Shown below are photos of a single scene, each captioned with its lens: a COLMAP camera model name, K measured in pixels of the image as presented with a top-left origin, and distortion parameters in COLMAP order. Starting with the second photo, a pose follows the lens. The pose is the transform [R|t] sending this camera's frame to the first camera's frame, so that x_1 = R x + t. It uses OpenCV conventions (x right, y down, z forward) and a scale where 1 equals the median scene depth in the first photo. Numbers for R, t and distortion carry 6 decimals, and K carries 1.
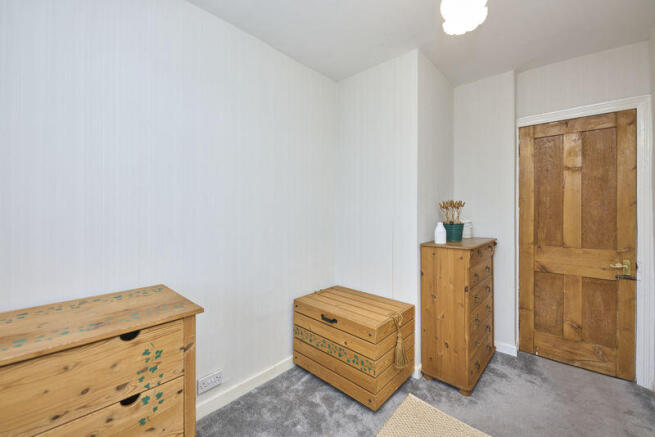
lens RADIAL K [[270.6, 0, 328.9], [0, 270.6, 211.1], [0, 0, 1]] dist [-0.000275, -0.000313]
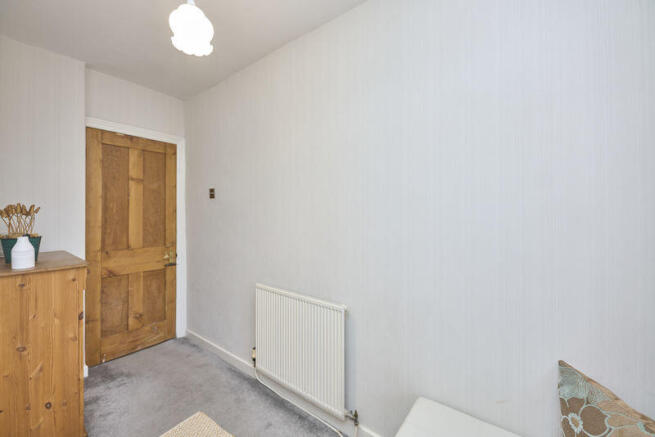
lens RADIAL K [[270.6, 0, 328.9], [0, 270.6, 211.1], [0, 0, 1]] dist [-0.000275, -0.000313]
pose [[-0.078145, 0.003250, 0.996937, -0.312624], [-0.000159, 0.999995, -0.003272, -0.020950], [-0.996942, -0.000414, -0.078144, 0.276538]]
